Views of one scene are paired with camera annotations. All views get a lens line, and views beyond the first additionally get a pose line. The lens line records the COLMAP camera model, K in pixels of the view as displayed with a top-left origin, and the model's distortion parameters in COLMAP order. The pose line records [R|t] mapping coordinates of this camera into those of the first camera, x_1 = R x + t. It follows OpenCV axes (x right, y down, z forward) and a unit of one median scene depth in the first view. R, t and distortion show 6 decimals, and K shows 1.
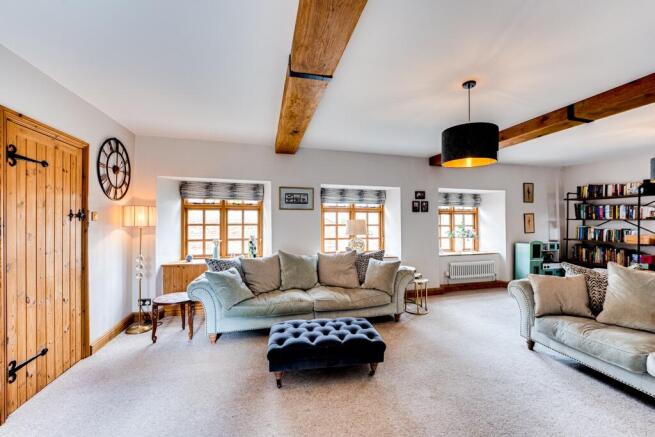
lens RADIAL K [[269.9, 0, 327.6], [0, 269.9, 218.0], [0, 0, 1]] dist [-0.010876, 0.000472]
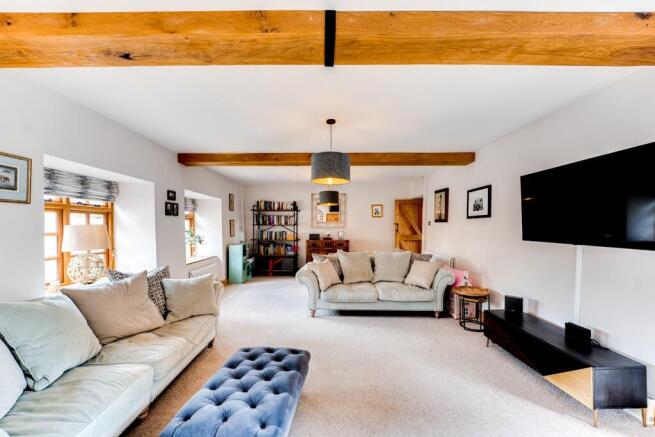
lens RADIAL K [[269.9, 0, 325.6], [0, 269.9, 219.6], [0, 0, 1]] dist [-0.010876, 0.000472]
pose [[0.237436, 0.021164, 0.971173, -0.358068], [-0.007794, 0.999772, -0.019882, 0.002644], [-0.971372, -0.002849, 0.237547, 0.346030]]
